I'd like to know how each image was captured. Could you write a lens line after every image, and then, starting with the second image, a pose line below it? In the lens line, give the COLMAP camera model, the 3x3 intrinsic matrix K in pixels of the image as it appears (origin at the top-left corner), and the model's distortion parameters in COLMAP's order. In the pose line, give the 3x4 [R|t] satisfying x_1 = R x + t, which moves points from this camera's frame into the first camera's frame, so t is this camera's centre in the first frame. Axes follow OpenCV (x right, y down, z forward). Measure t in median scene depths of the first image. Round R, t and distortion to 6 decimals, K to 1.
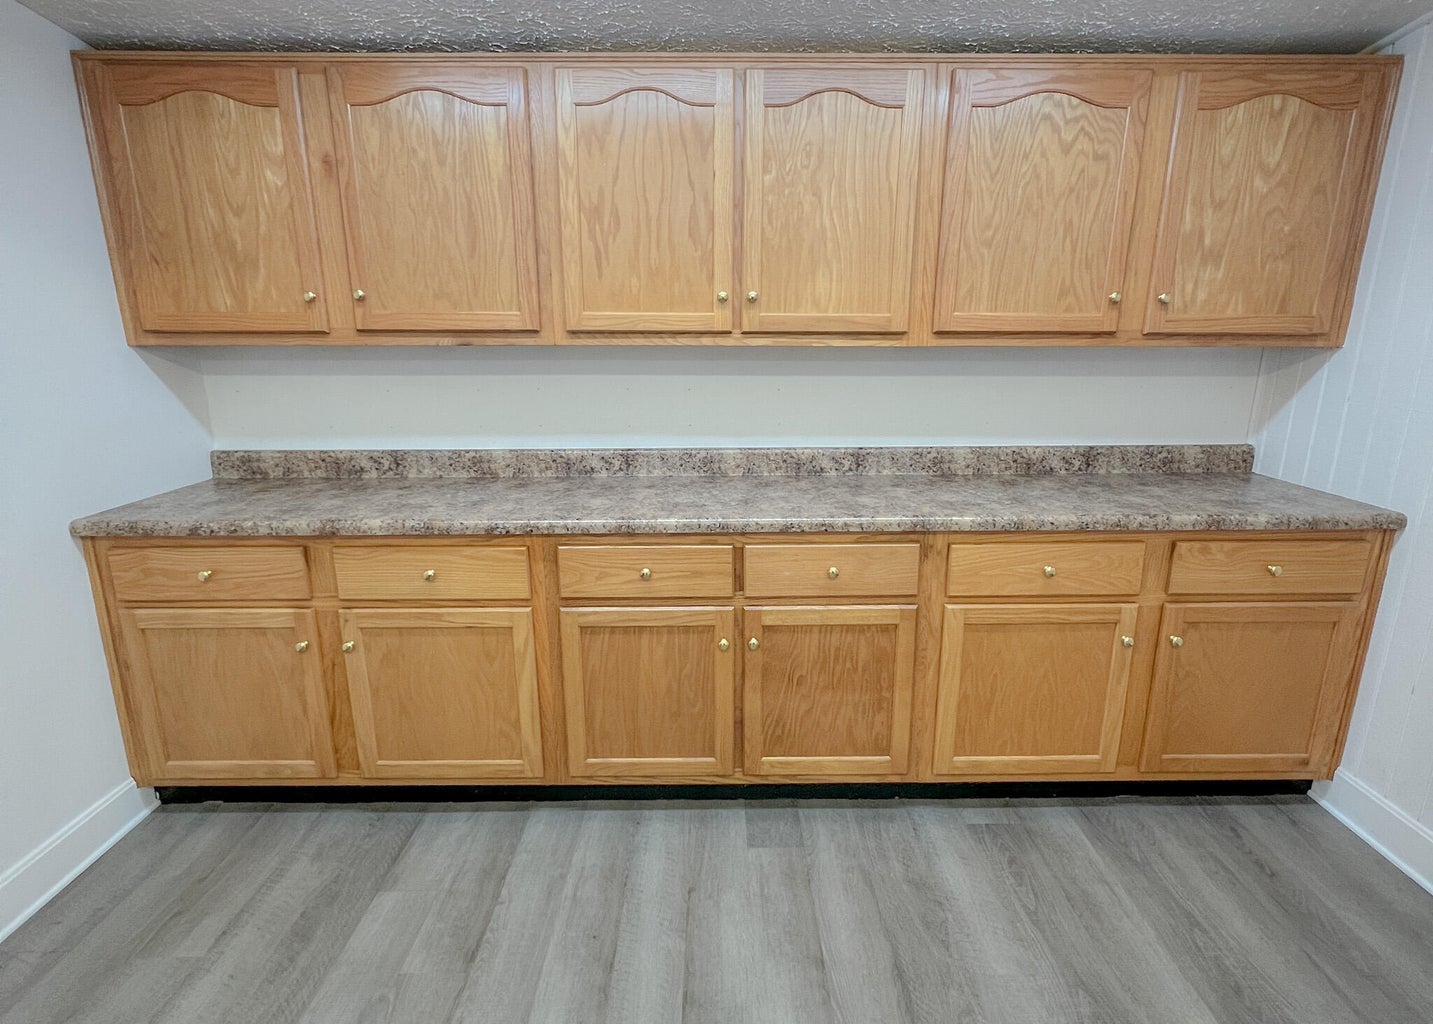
lens RADIAL K [[754.9, 0, 727.8], [0, 754.9, 514.3], [0, 0, 1]] dist [0.001868, -0.000309]
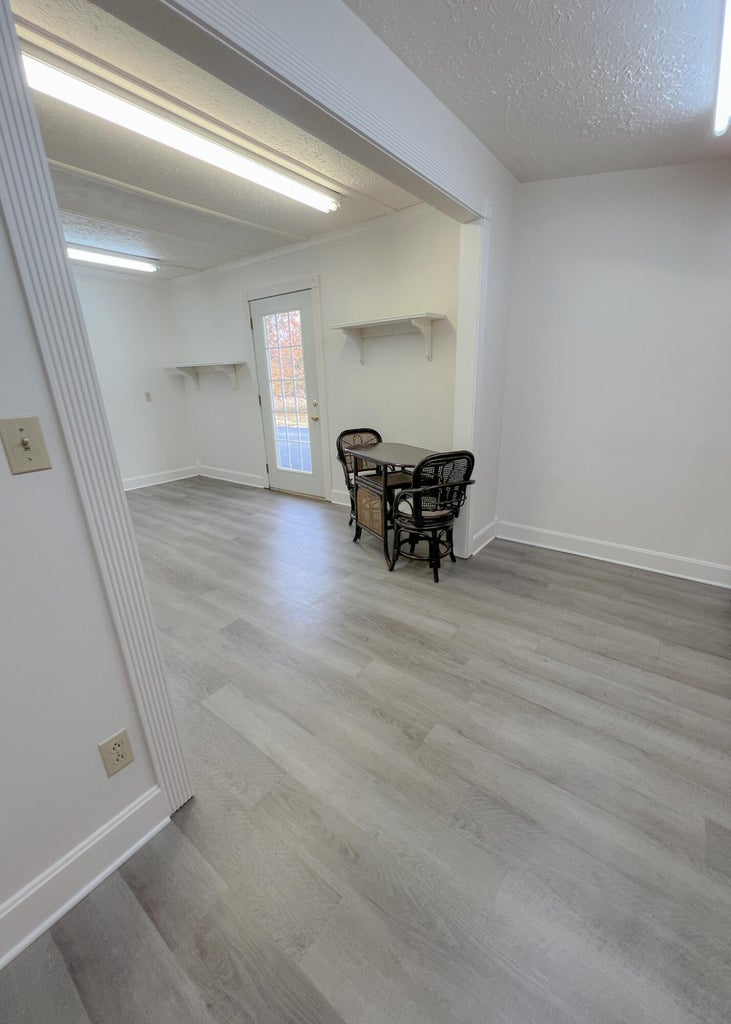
lens RADIAL K [[404.0, 0, 365.5], [0, 404.0, 512.0], [0, 0, 1]] dist [0.016712, 0.000049]
pose [[-0.612466, 0.270557, -0.742755, 0.636032], [-0.169157, 0.872983, 0.457479, -0.124304], [0.772186, 0.405833, -0.488905, 0.732001]]
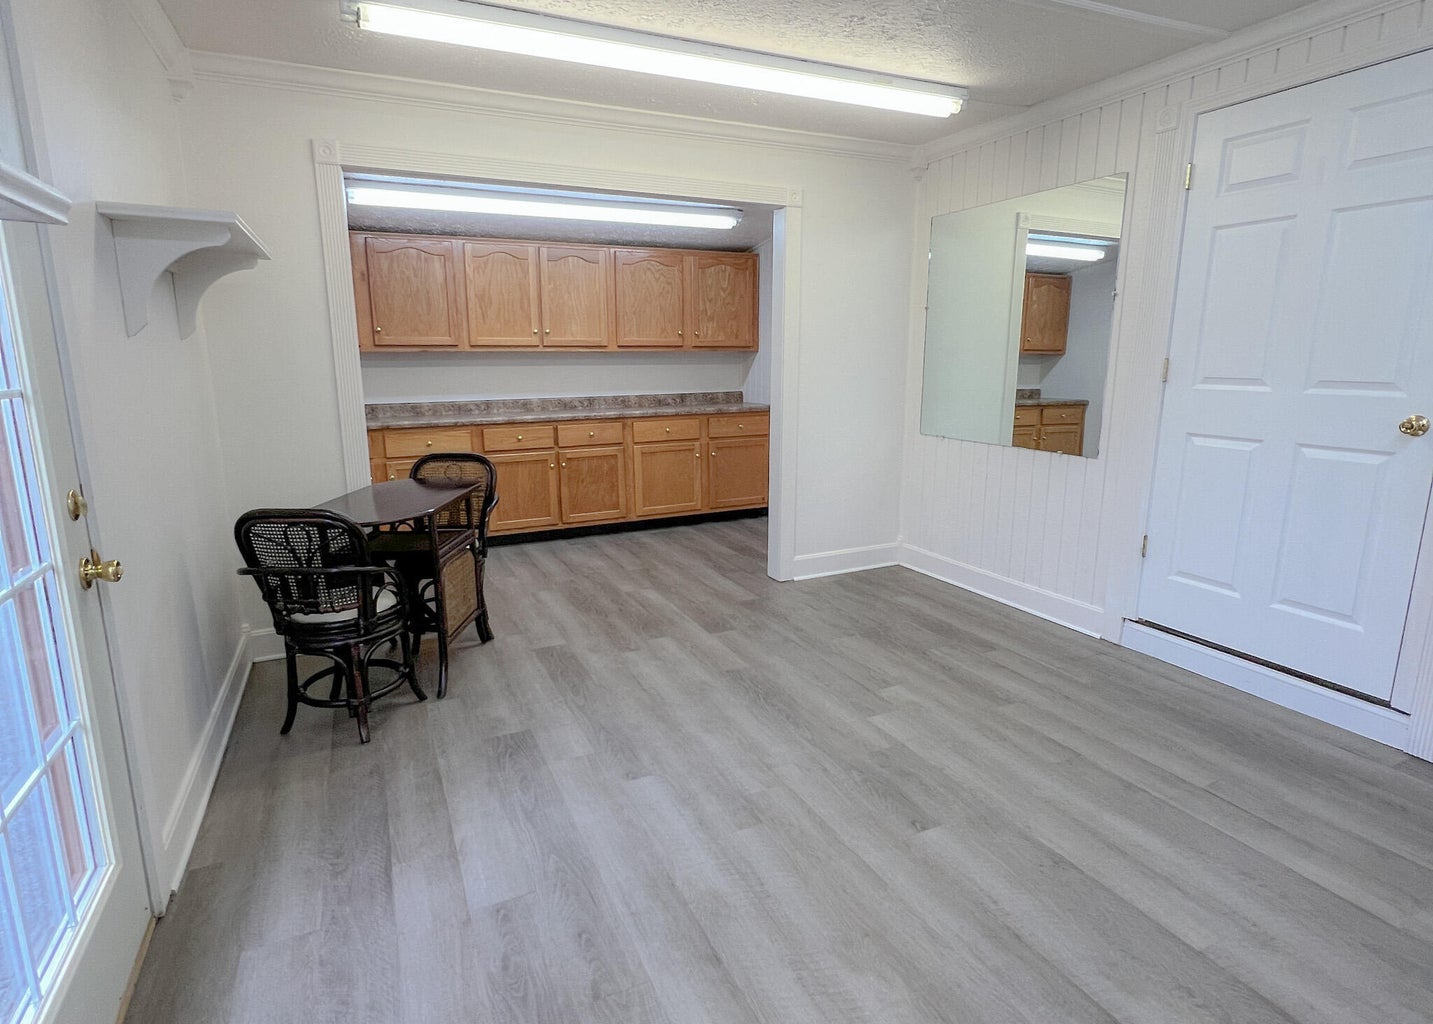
lens RADIAL K [[754.9, 0, 727.8], [0, 754.9, 514.3], [0, 0, 1]] dist [0.001868, -0.000309]
pose [[0.905362, -0.094030, 0.414099, -0.534551], [0.113751, 0.993239, -0.023162, 0.455400], [-0.409121, 0.068074, 0.909937, -1.538571]]
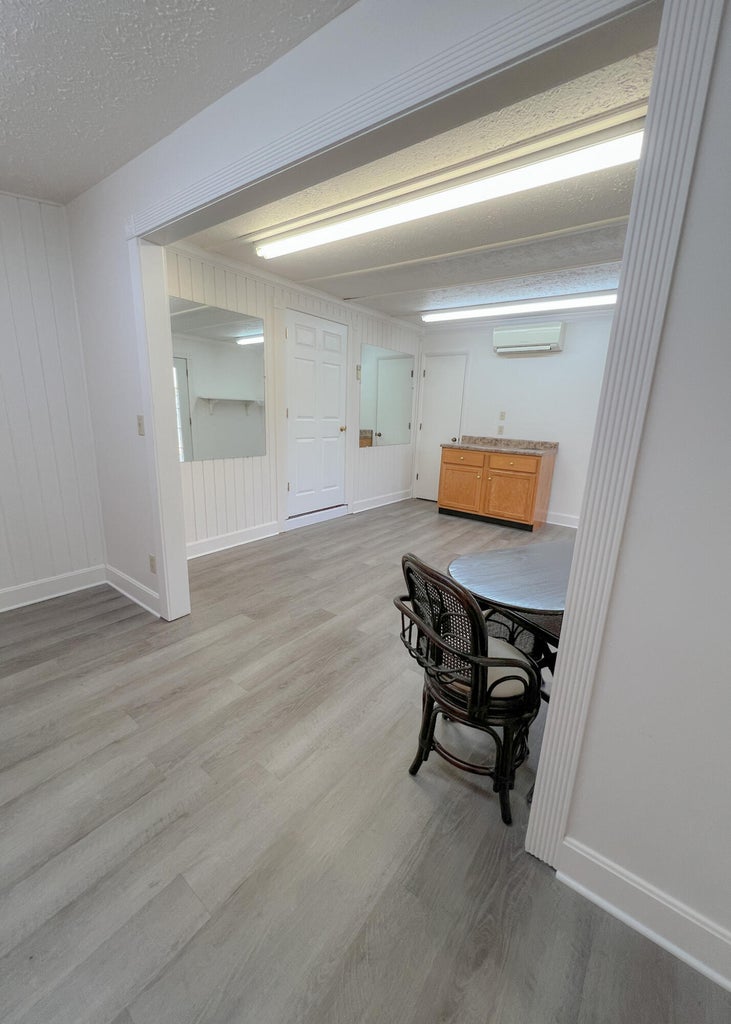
lens RADIAL K [[407.7, 0, 365.5], [0, 407.7, 512.0], [0, 0, 1]] dist [-0.001098, -0.000113]
pose [[-0.789543, -0.180456, 0.586565, -0.632904], [0.115537, 0.894992, 0.430861, -0.133239], [-0.602722, 0.407953, -0.685785, 0.733199]]
